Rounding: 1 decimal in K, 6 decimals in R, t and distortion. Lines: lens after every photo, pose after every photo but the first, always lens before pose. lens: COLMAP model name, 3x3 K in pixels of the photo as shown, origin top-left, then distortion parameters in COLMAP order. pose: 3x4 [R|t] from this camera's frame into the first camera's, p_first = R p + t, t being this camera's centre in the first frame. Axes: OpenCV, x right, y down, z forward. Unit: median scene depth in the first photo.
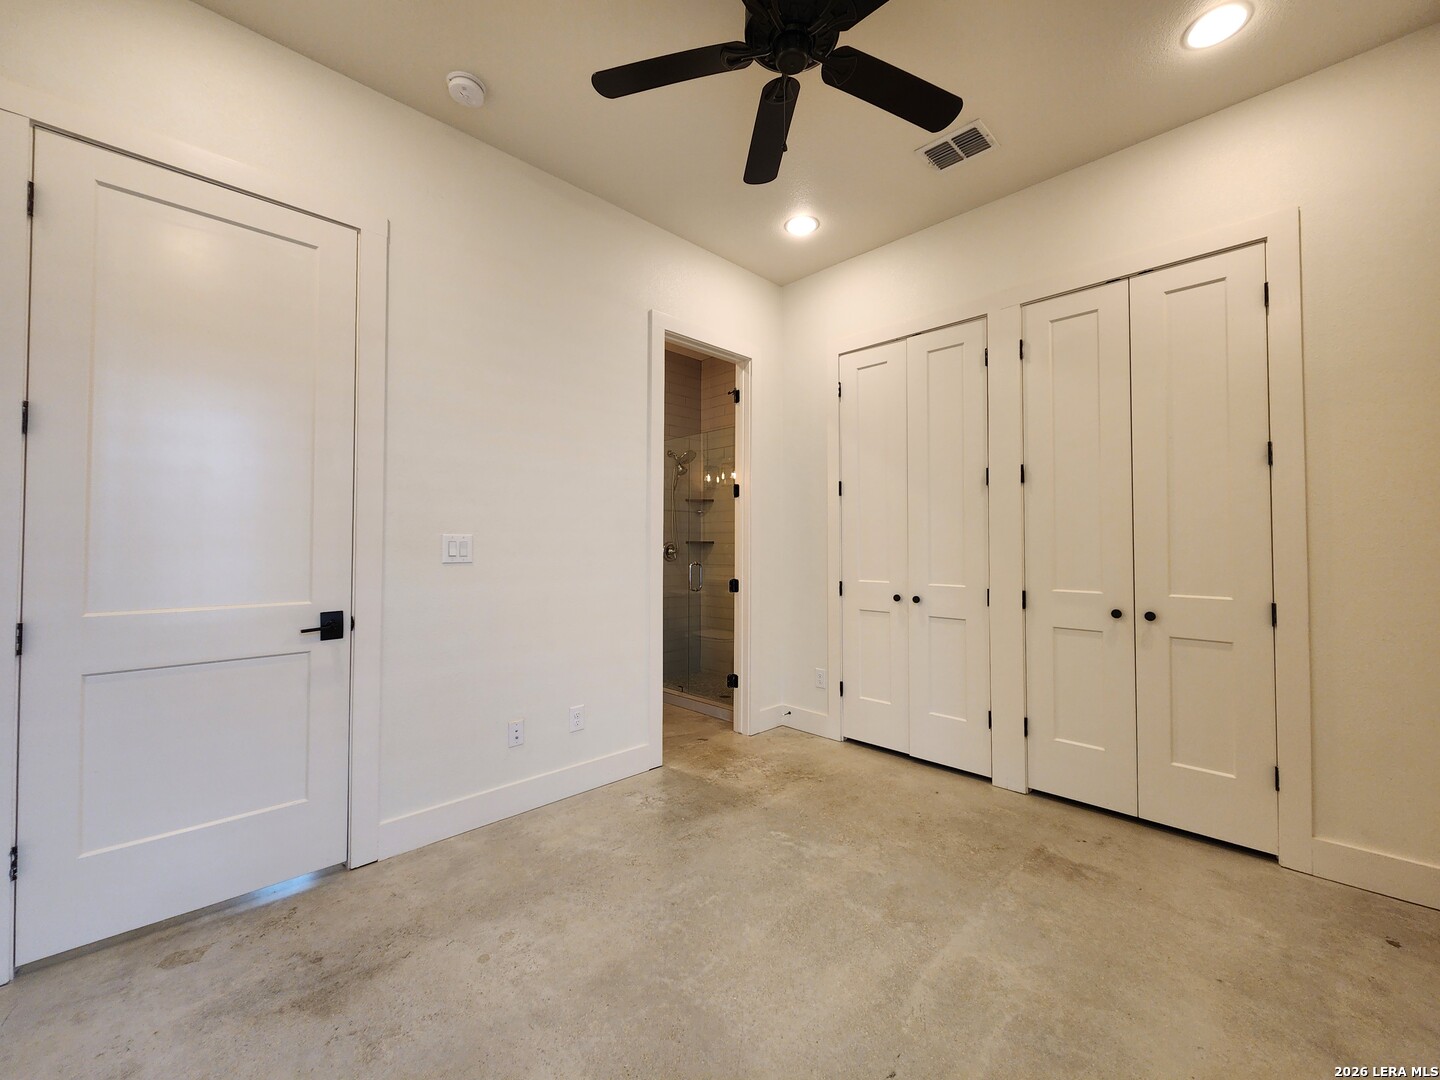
lens RADIAL K [[585.0, 0, 744.6], [0, 585.0, 532.8], [0, 0, 1]] dist [0.003254, -0.002611]
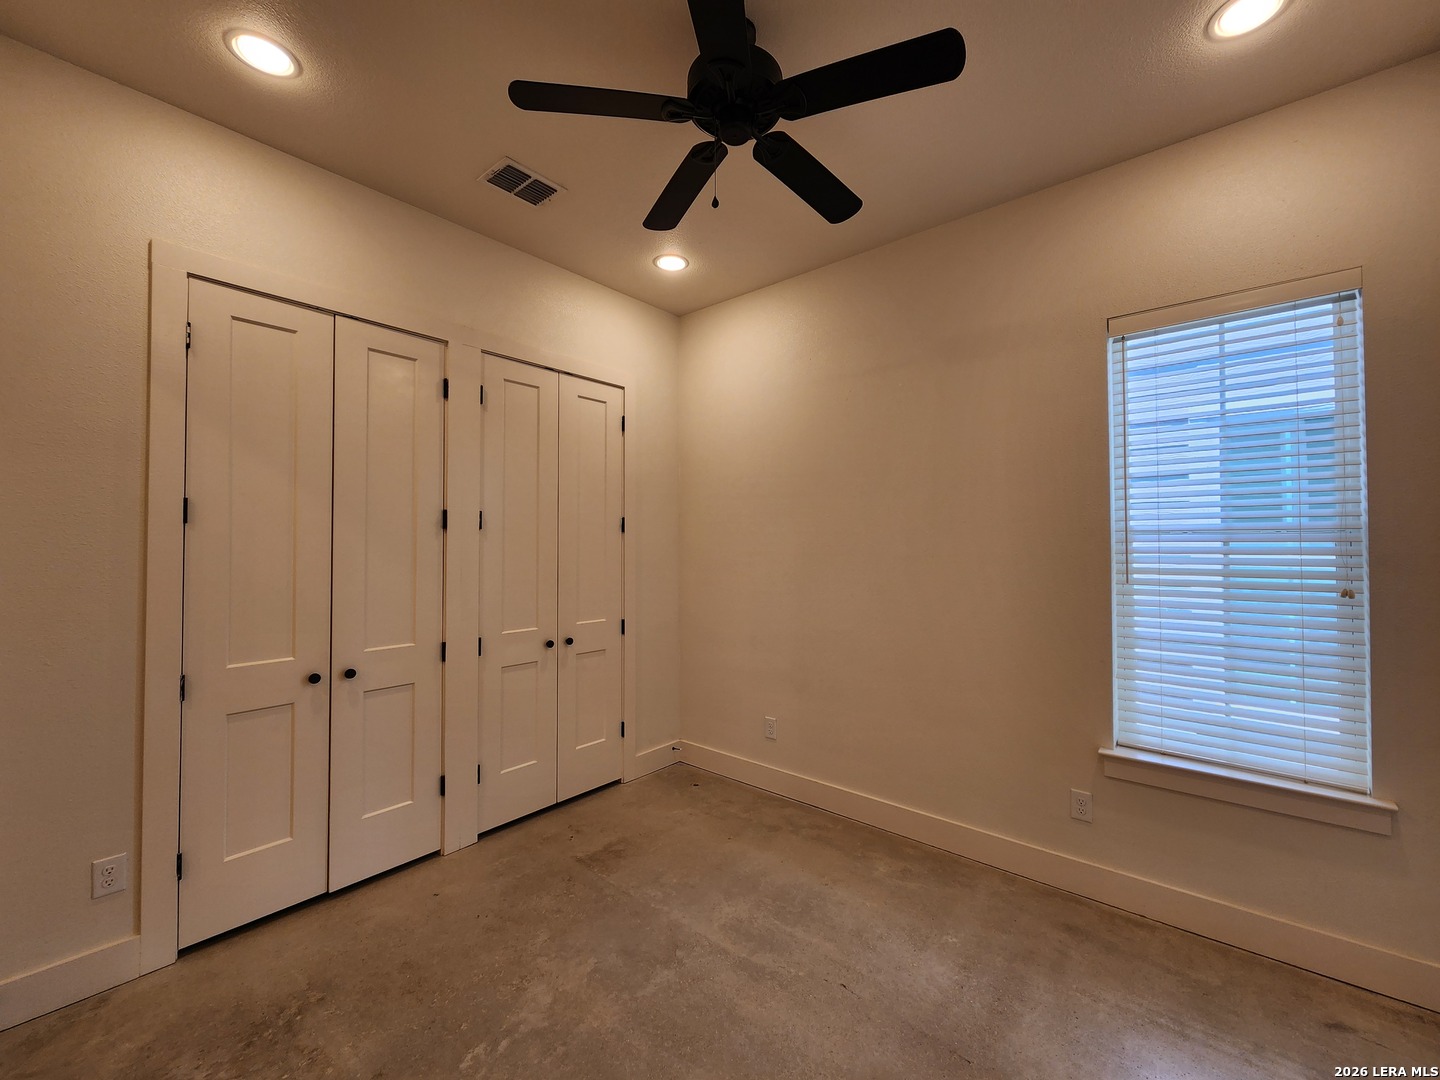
lens RADIAL K [[585.0, 0, 718.4], [0, 585.0, 540.7], [0, 0, 1]] dist [0.003254, -0.002611]
pose [[-0.060292, 0.007732, 0.998151, -0.680675], [-0.017940, 0.999800, -0.008828, -0.082408], [-0.998020, -0.018439, -0.060142, 0.824569]]
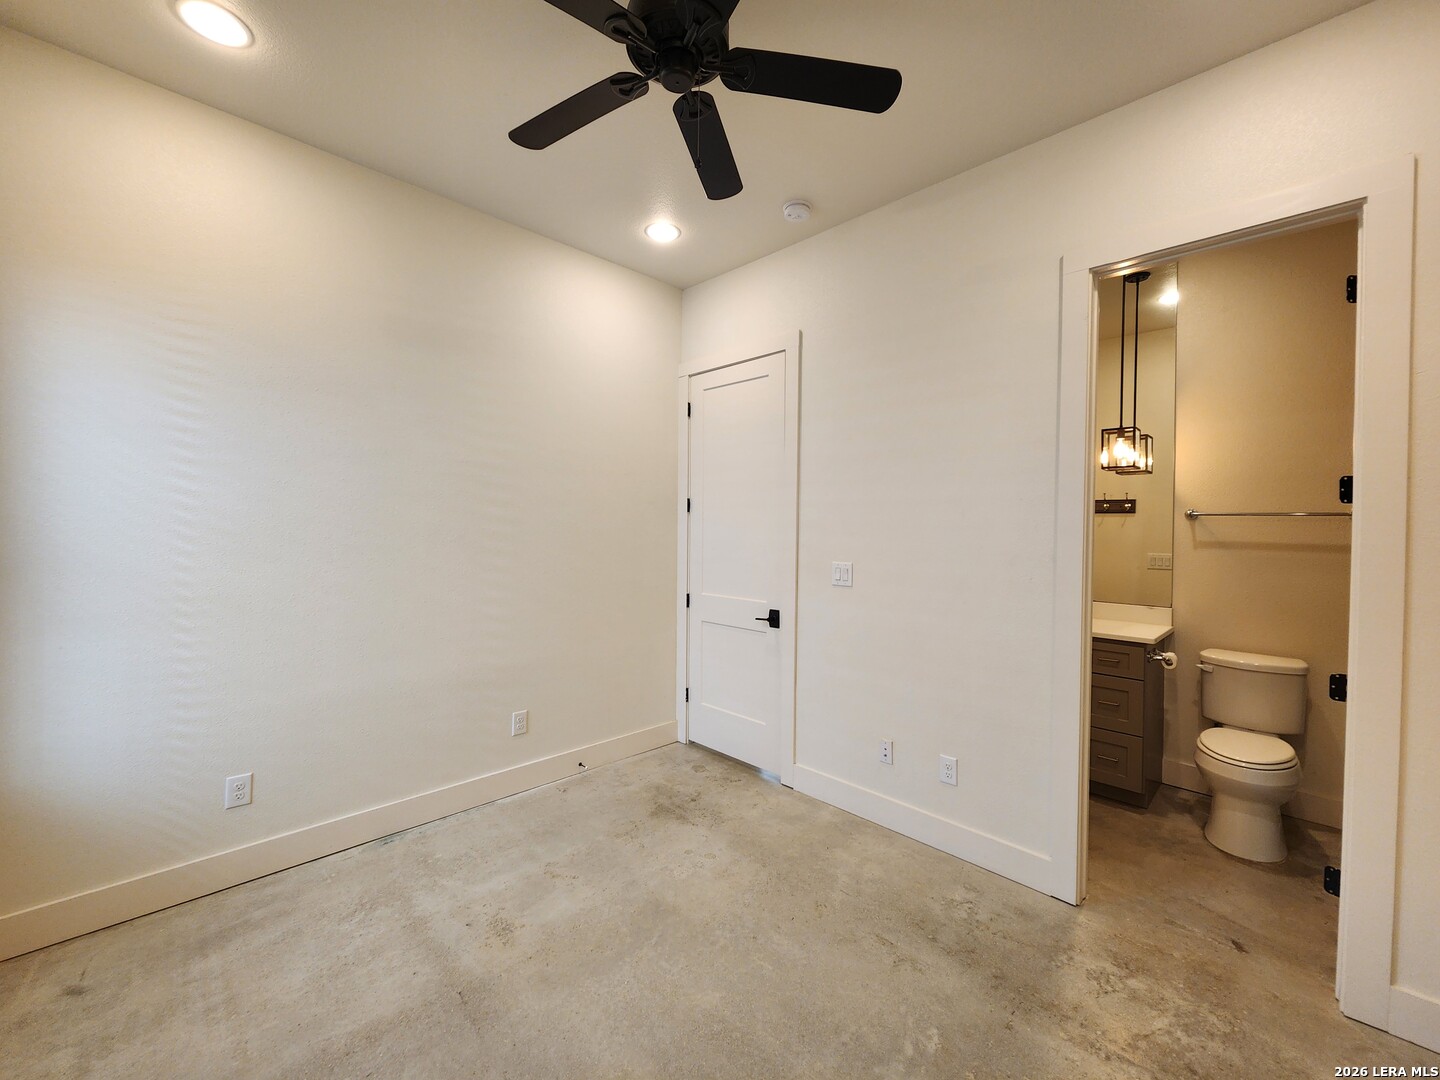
lens RADIAL K [[585.0, 0, 720.3], [0, 585.0, 534.2], [0, 0, 1]] dist [0.003254, -0.002611]
pose [[-0.015612, 0.011747, -0.999809, 0.777355], [0.006045, 0.999914, 0.011654, -0.076556], [0.999860, -0.005862, -0.015682, 0.827337]]
